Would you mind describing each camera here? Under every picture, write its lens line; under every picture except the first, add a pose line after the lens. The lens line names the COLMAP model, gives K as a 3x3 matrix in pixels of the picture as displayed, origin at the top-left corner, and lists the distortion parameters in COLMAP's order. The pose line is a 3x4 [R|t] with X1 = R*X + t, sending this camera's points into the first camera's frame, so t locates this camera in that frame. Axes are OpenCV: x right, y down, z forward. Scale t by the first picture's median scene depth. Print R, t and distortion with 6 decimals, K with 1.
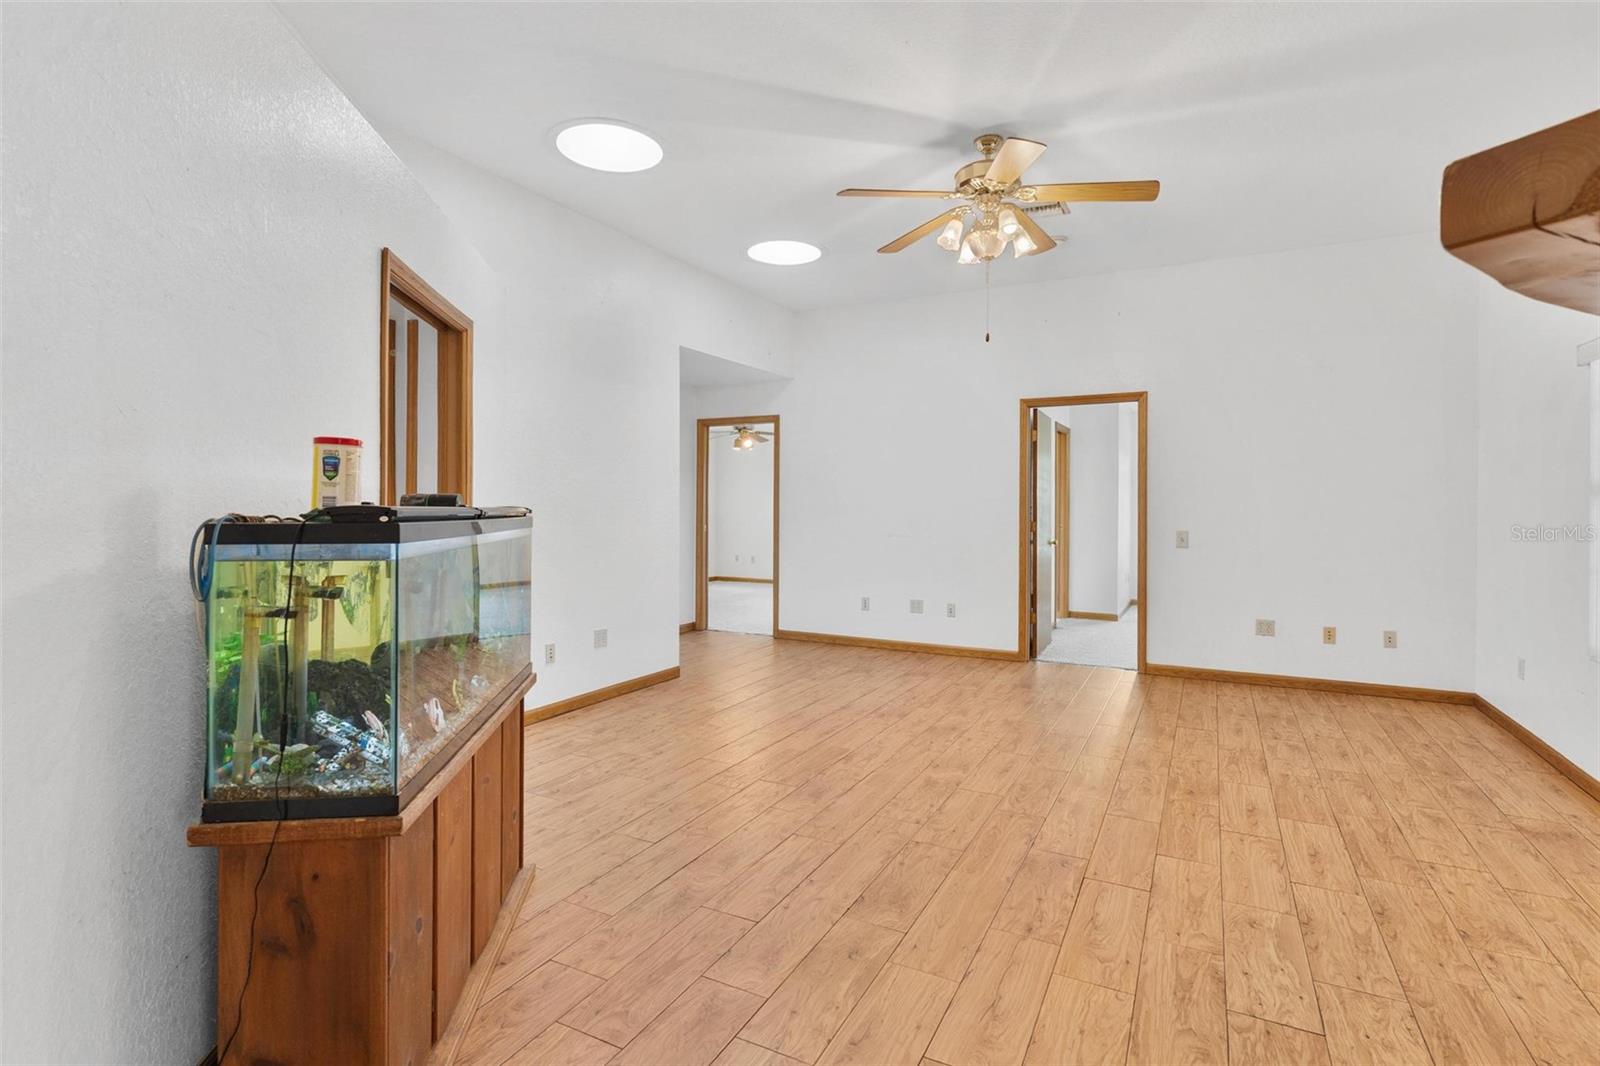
lens RADIAL K [[778.0, 0, 805.7], [0, 778.0, 504.2], [0, 0, 1]] dist [0.002728, -0.000794]
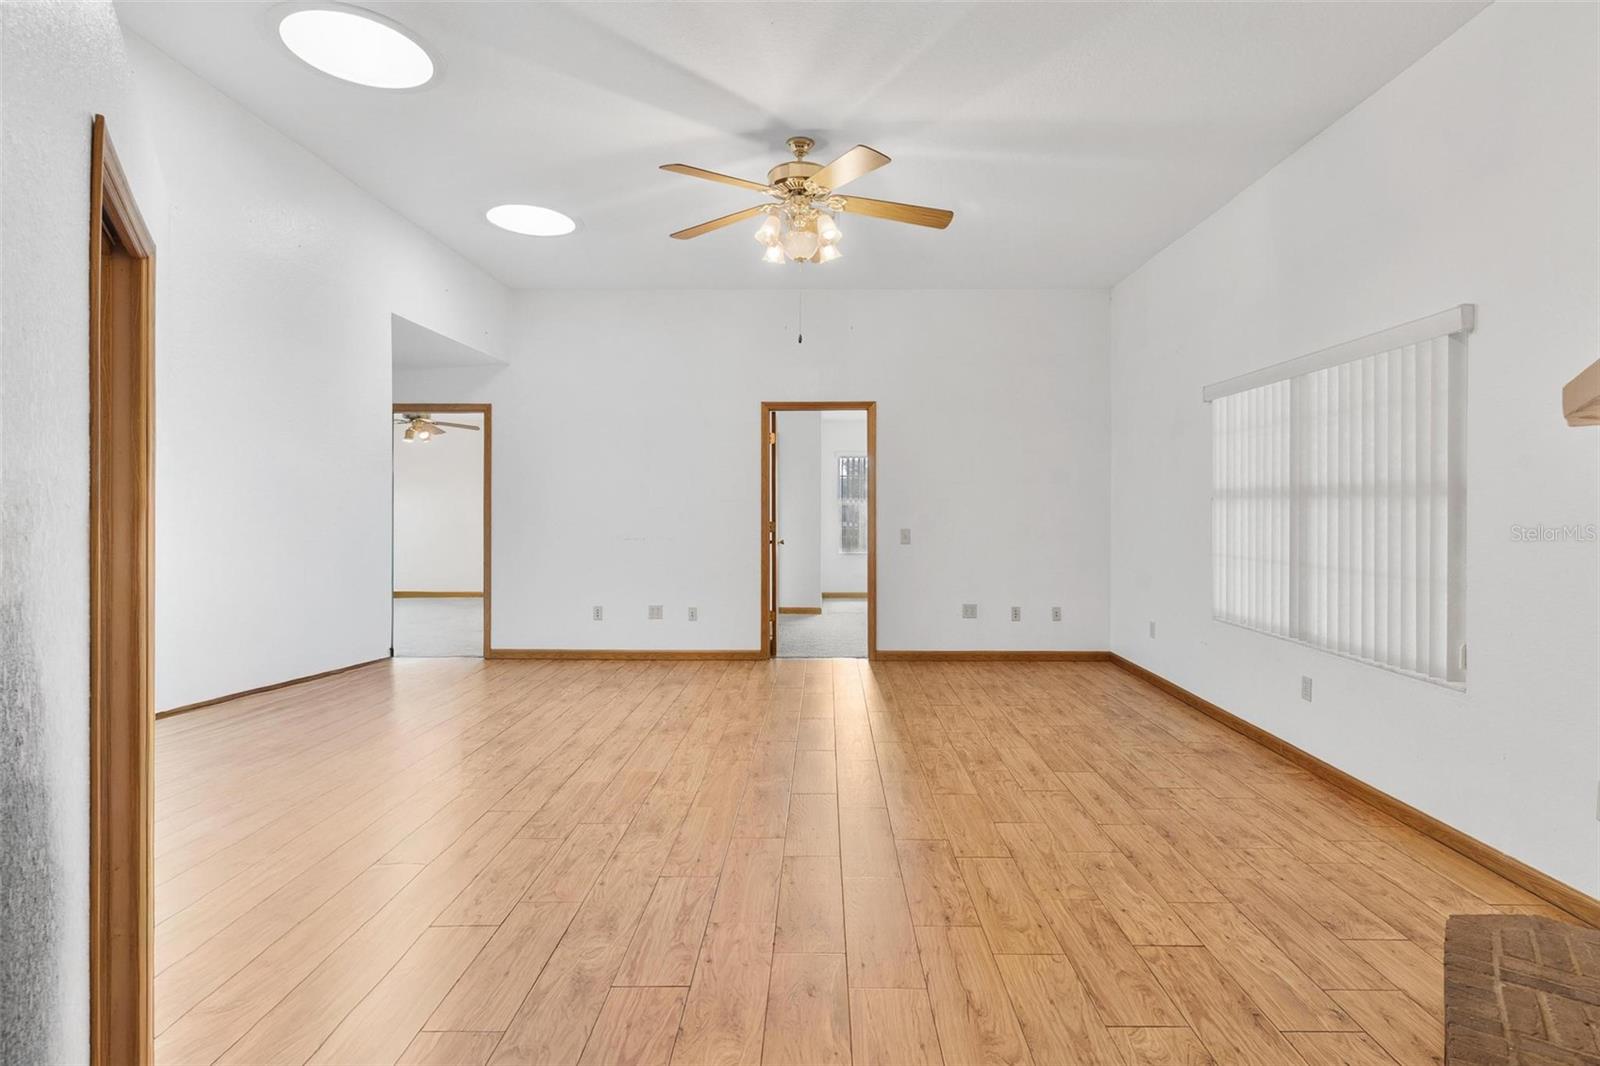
lens RADIAL K [[778.0, 0, 814.4], [0, 778.0, 506.9], [0, 0, 1]] dist [0.002728, -0.000794]
pose [[0.889972, -0.003240, 0.456004, -0.250076], [0.002144, 0.999993, 0.002922, -0.001902], [-0.456011, -0.001623, 0.889973, 0.120548]]
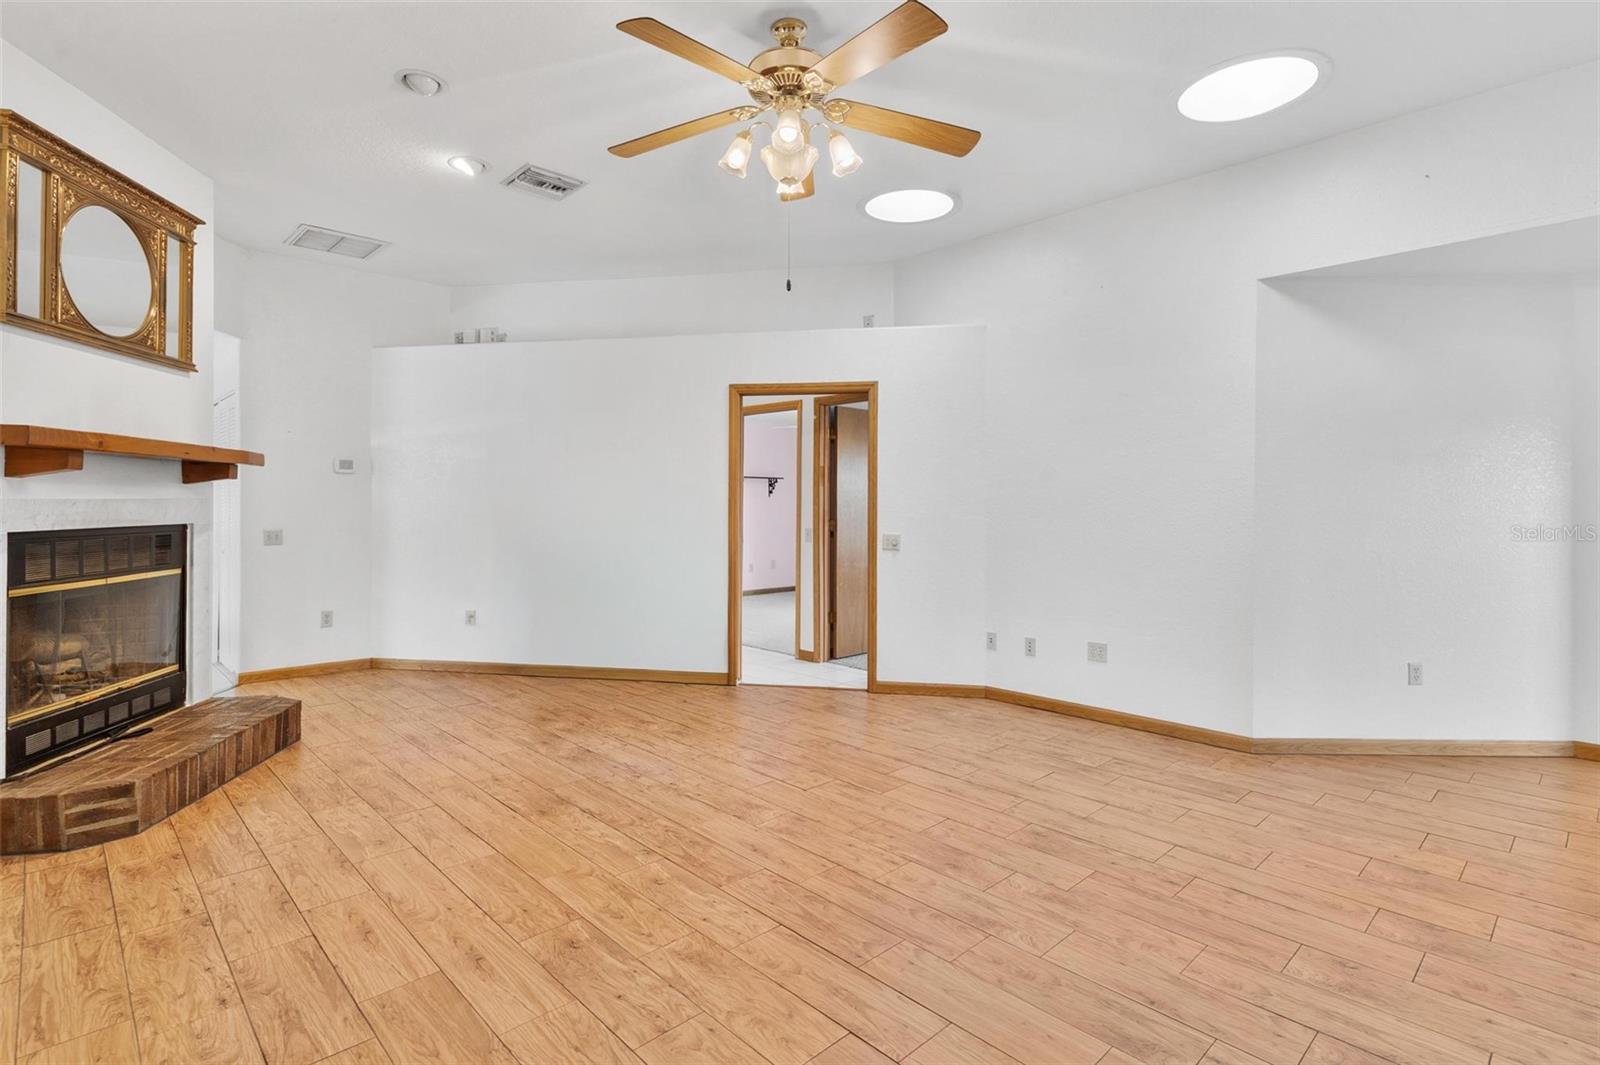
lens RADIAL K [[778.0, 0, 755.4], [0, 778.0, 506.9], [0, 0, 1]] dist [0.002728, -0.000794]
pose [[-0.352576, -0.002942, -0.935779, 1.130250], [-0.003569, 0.999992, -0.001799, 0.012544], [0.935776, 0.002706, -0.352584, 1.482138]]
